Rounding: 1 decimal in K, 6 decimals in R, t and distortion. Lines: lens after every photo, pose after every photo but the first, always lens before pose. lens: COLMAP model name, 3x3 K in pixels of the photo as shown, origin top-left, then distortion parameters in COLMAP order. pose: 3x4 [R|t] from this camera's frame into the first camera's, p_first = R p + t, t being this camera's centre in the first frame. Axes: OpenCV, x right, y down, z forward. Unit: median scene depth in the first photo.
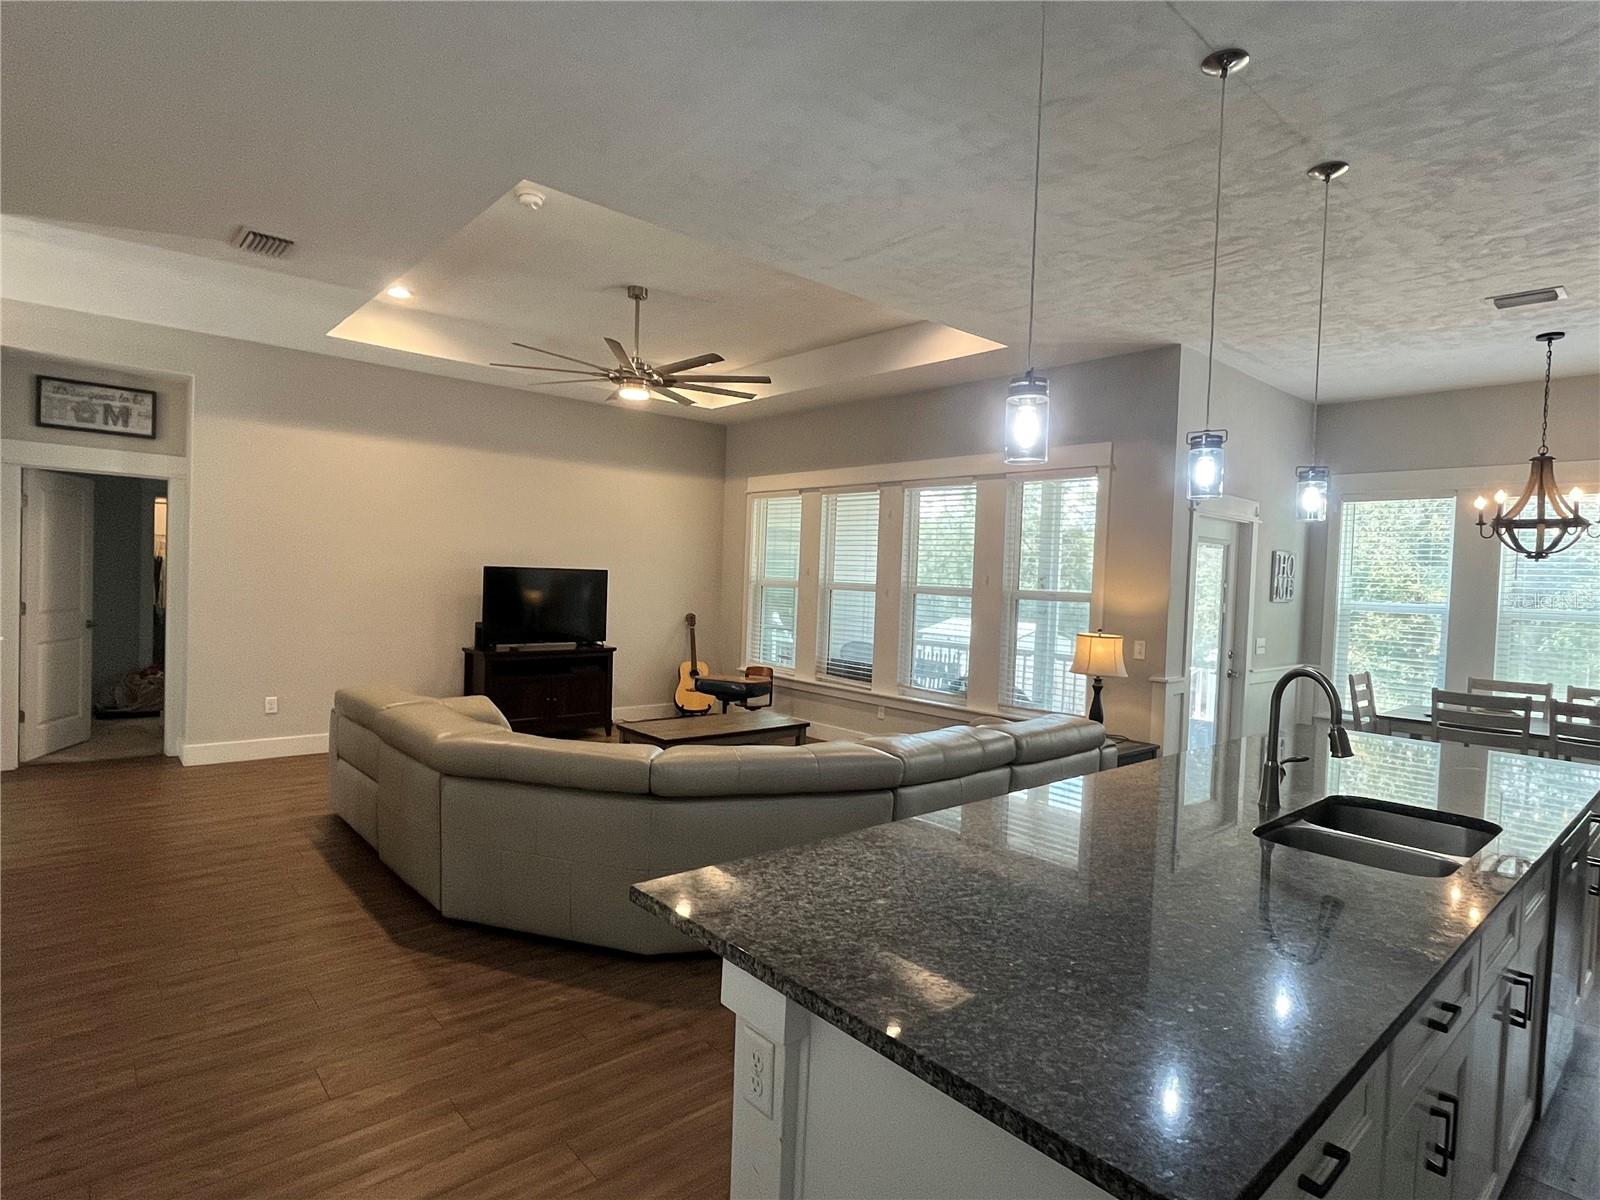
lens RADIAL K [[846.8, 0, 800.5], [0, 846.8, 601.6], [0, 0, 1]] dist [-0.000601, -0.004129]
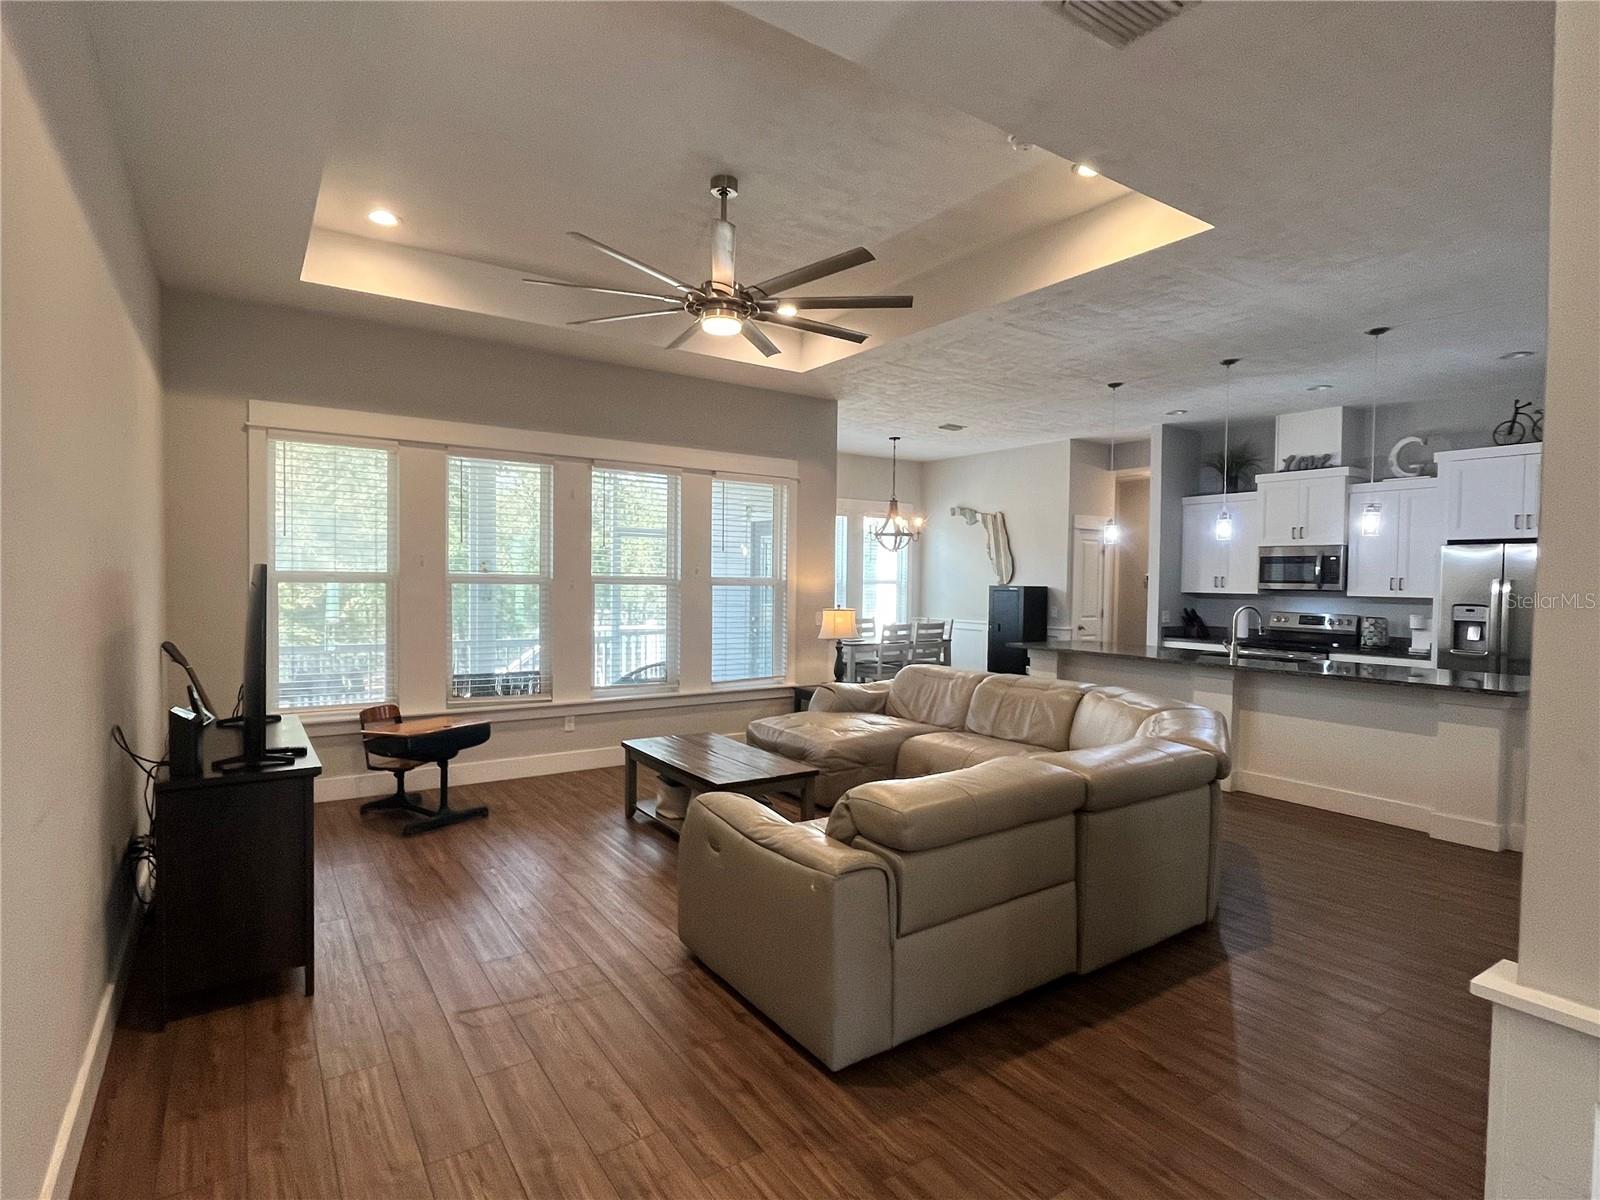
lens RADIAL K [[821.3, 0, 795.6], [0, 821.3, 601.1], [0, 0, 1]] dist [0.001776, -0.001148]
pose [[0.128420, -0.064341, 0.989631, -1.031994], [0.020933, 0.997847, 0.062159, -0.060947], [-0.991499, 0.012733, 0.129490, 0.975336]]
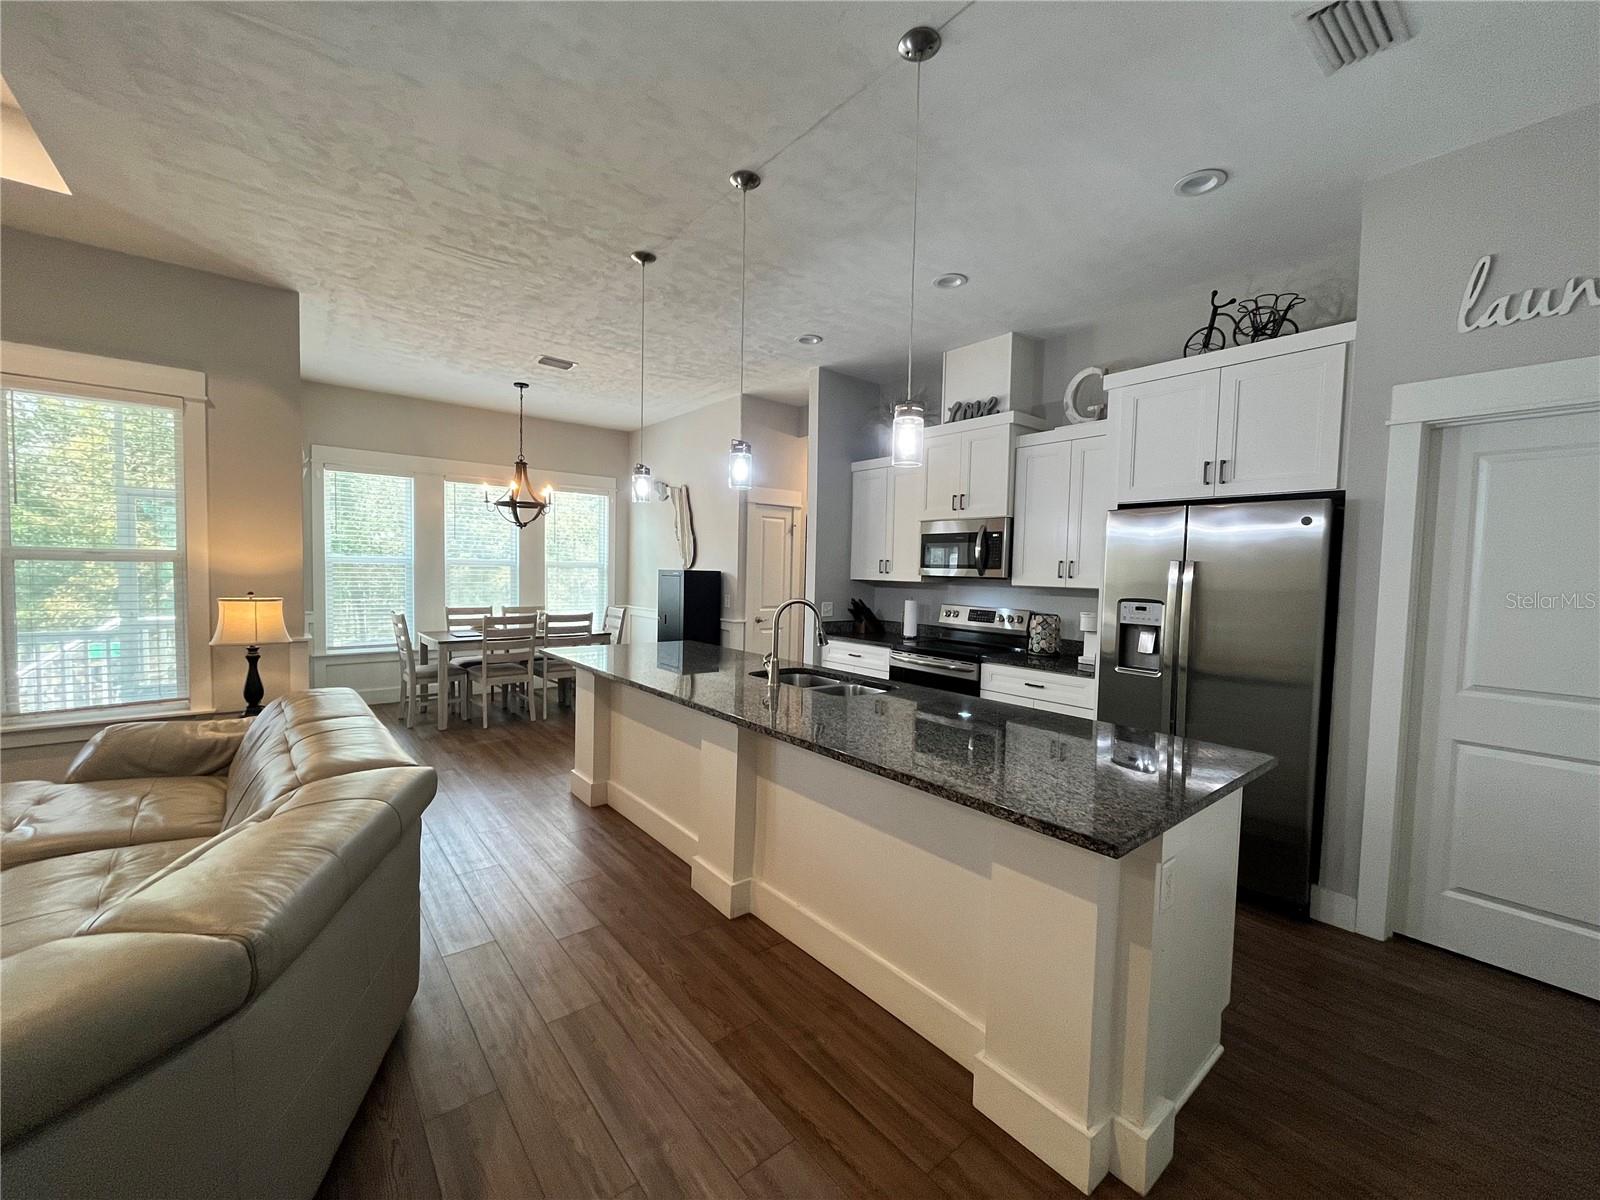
lens RADIAL K [[643.3, 0, 797.1], [0, 643.3, 600.1], [0, 0, 1]] dist [-0.000213, -0.000800]
pose [[0.038009, -0.085090, 0.995648, -0.317770], [0.006533, 0.996368, 0.084902, -0.013139], [-0.999256, 0.003278, 0.038426, 0.438866]]
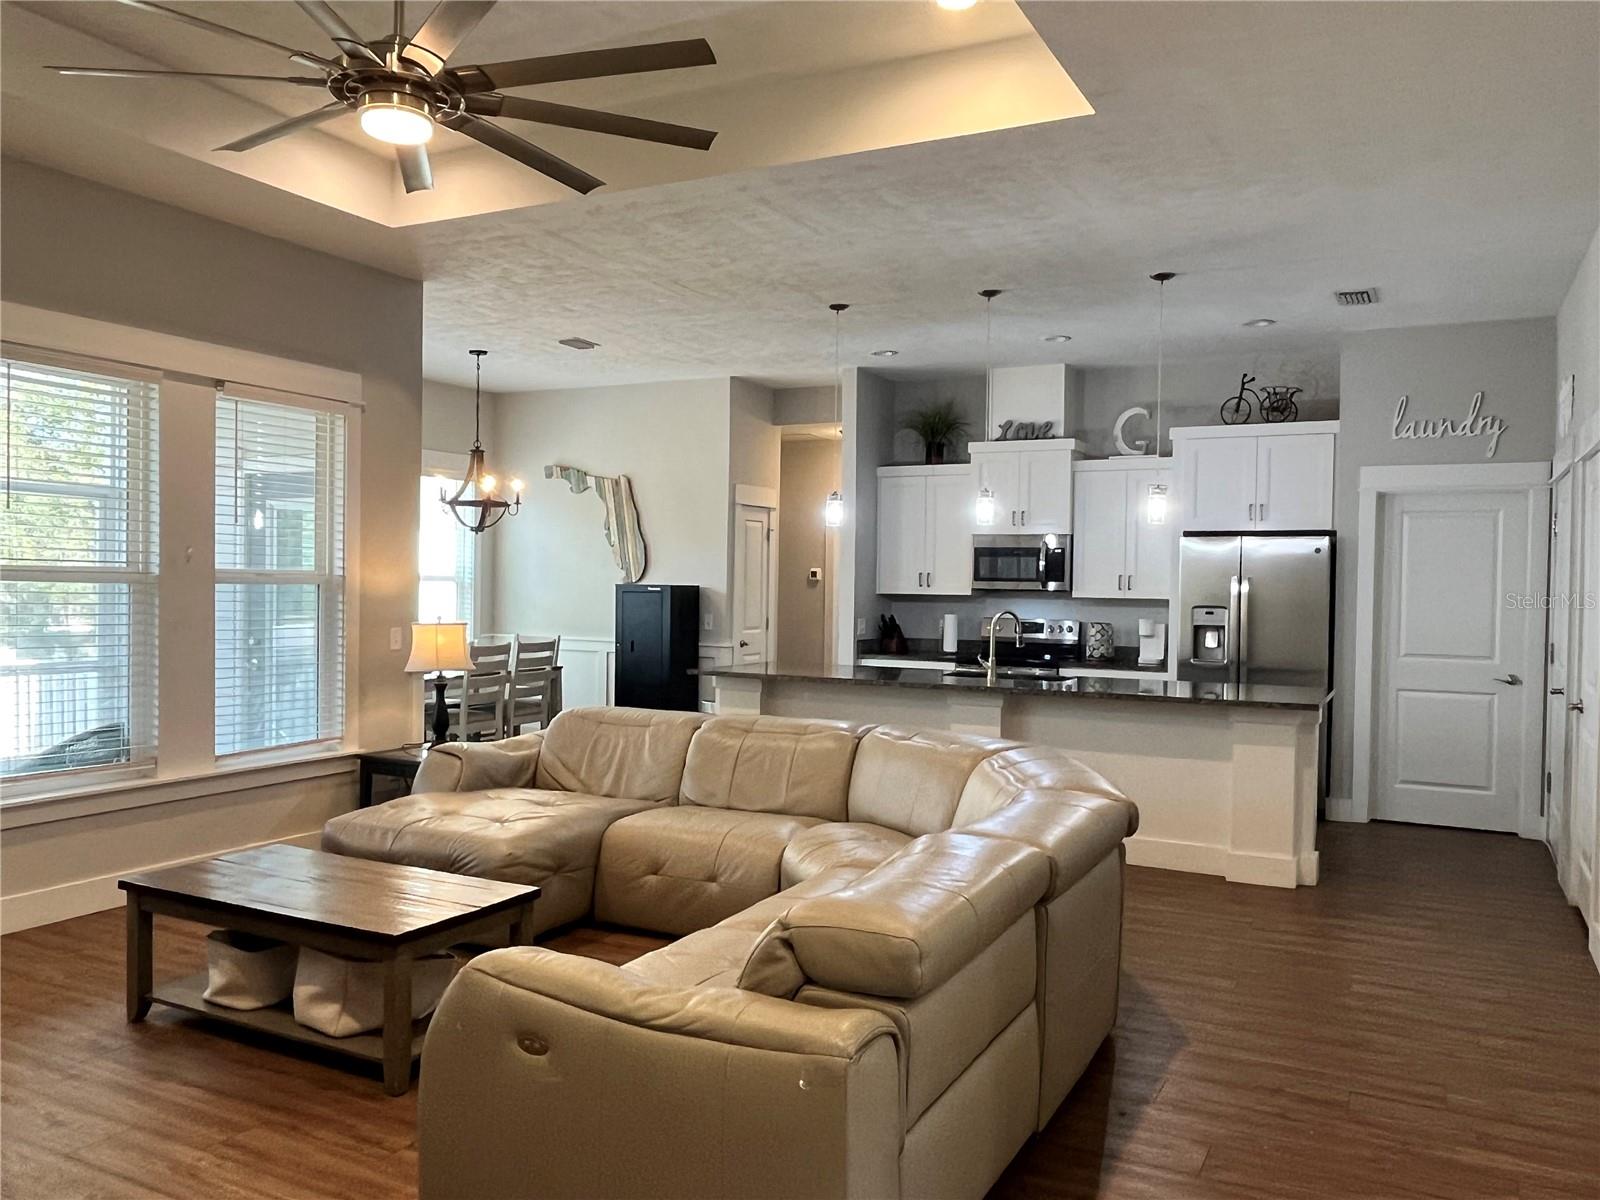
lens RADIAL K [[1209.0, 0, 808.9], [0, 1209.0, 602.5], [0, 0, 1]] dist [0.006608, -0.011521]
pose [[-0.361889, -0.059102, 0.930346, -0.950287], [-0.002609, 0.998049, 0.062388, -0.059232], [-0.932217, 0.020150, -0.361337, 1.184122]]
